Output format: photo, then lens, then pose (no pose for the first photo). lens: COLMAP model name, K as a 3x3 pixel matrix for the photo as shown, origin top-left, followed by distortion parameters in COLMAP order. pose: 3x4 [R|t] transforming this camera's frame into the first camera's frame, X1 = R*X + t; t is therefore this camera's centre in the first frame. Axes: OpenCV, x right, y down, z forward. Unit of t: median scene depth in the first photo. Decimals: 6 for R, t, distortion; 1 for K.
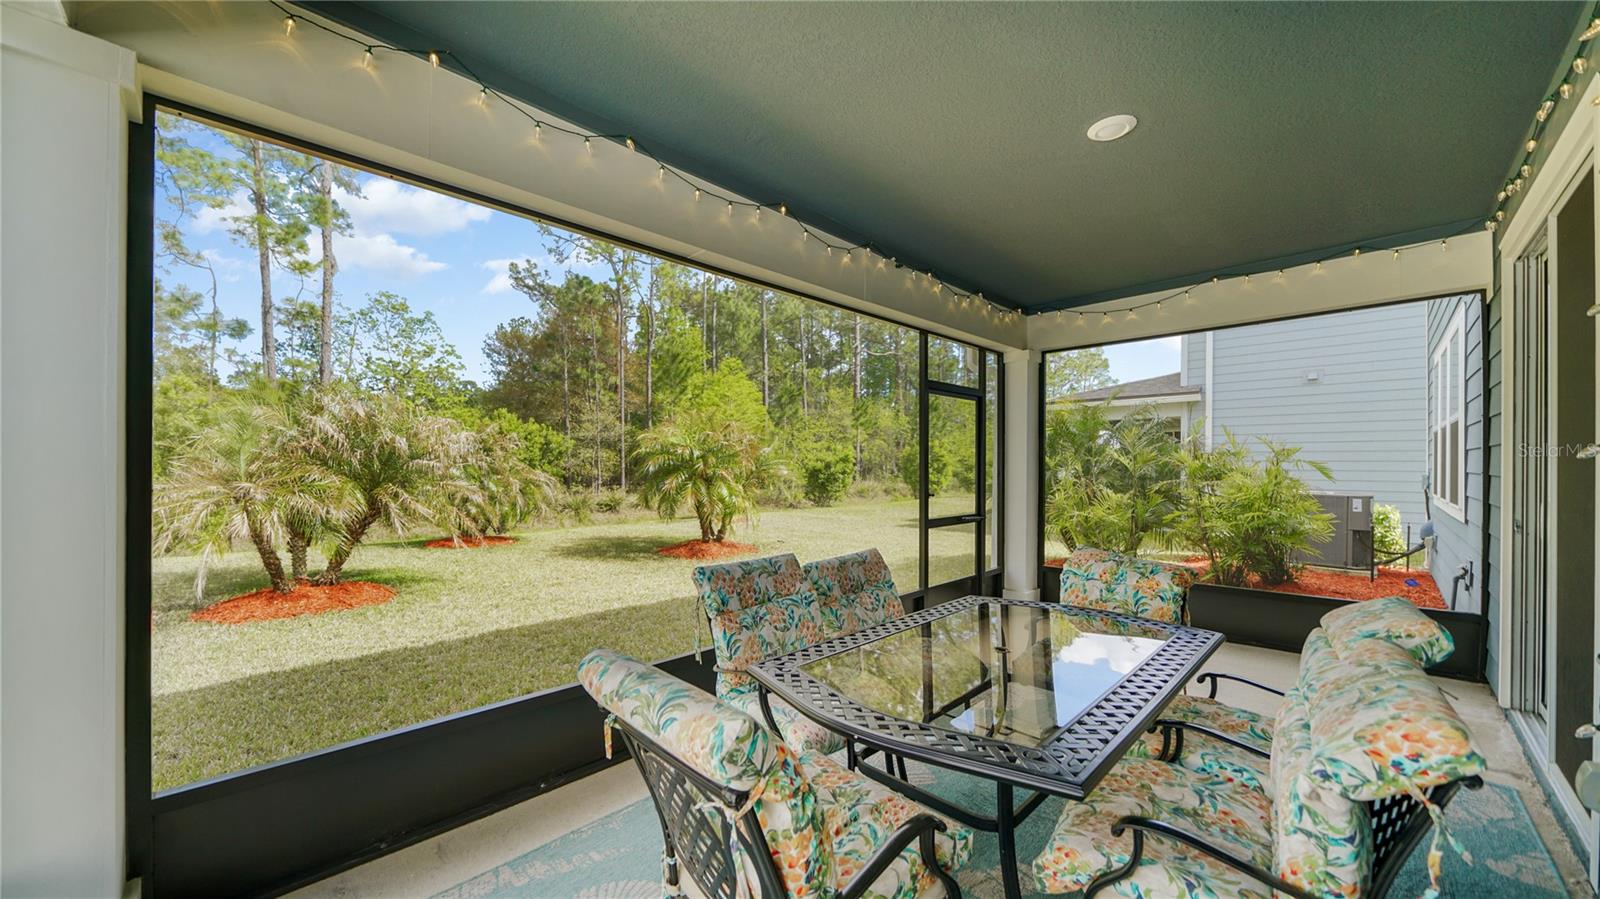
lens RADIAL K [[564.0, 0, 795.0], [0, 564.0, 471.8], [0, 0, 1]] dist [-0.004952, -0.000848]
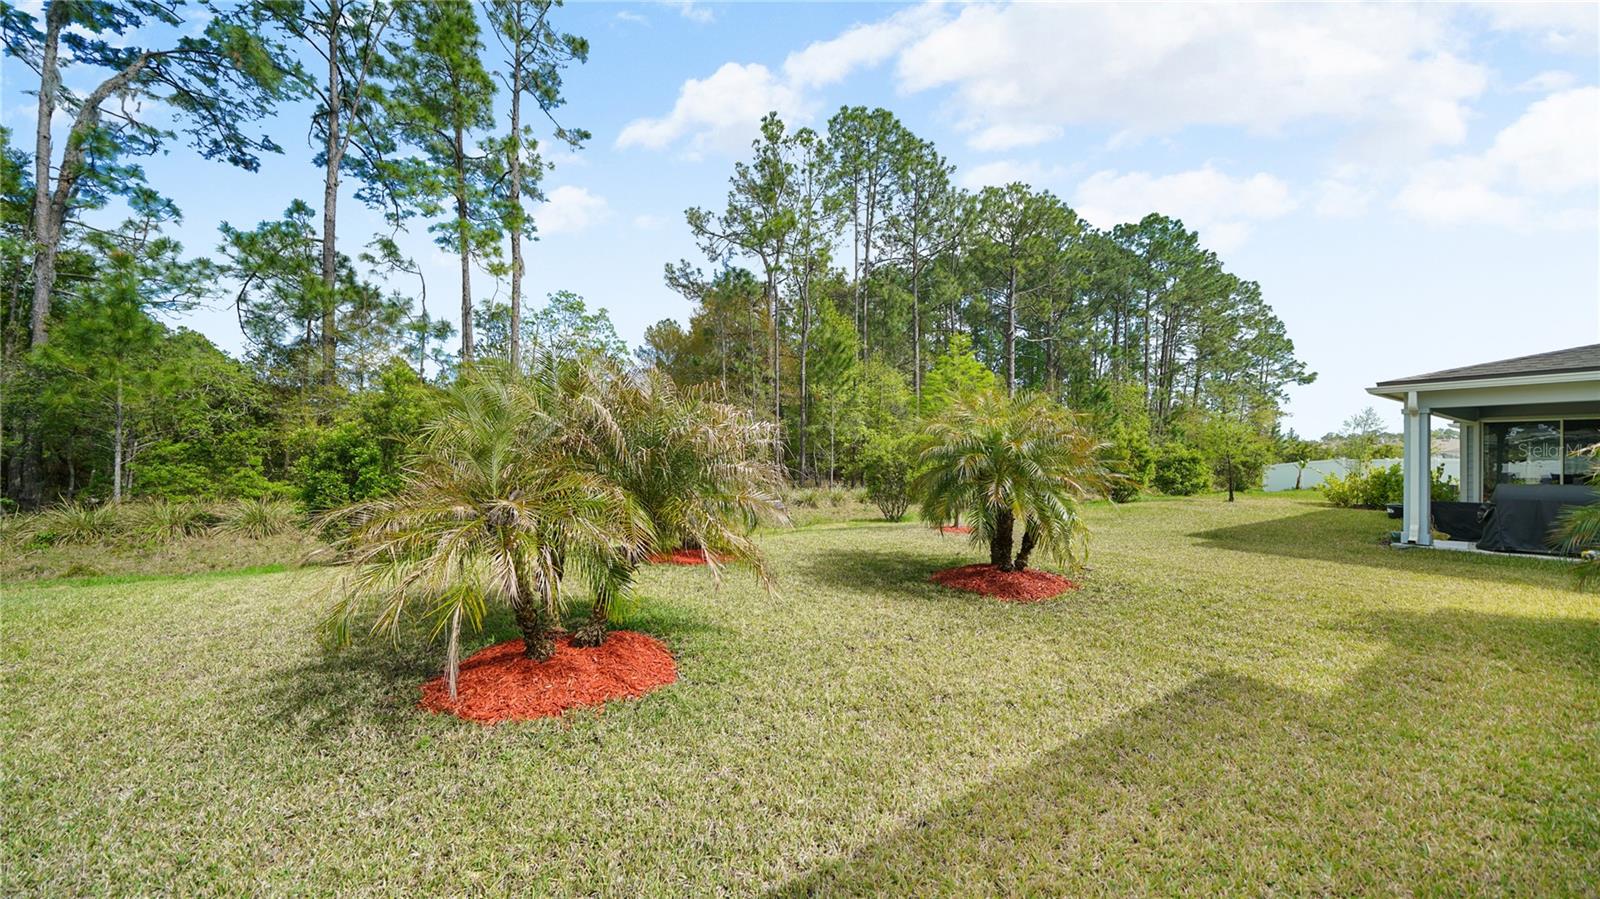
lens RADIAL K [[564.0, 0, 801.9], [0, 564.0, 451.4], [0, 0, 1]] dist [-0.004952, -0.000848]
pose [[0.980576, -0.001841, -0.196133, -0.121649], [-0.003569, 0.999623, -0.027223, -0.004348], [0.196109, 0.027394, 0.980199, 0.102374]]
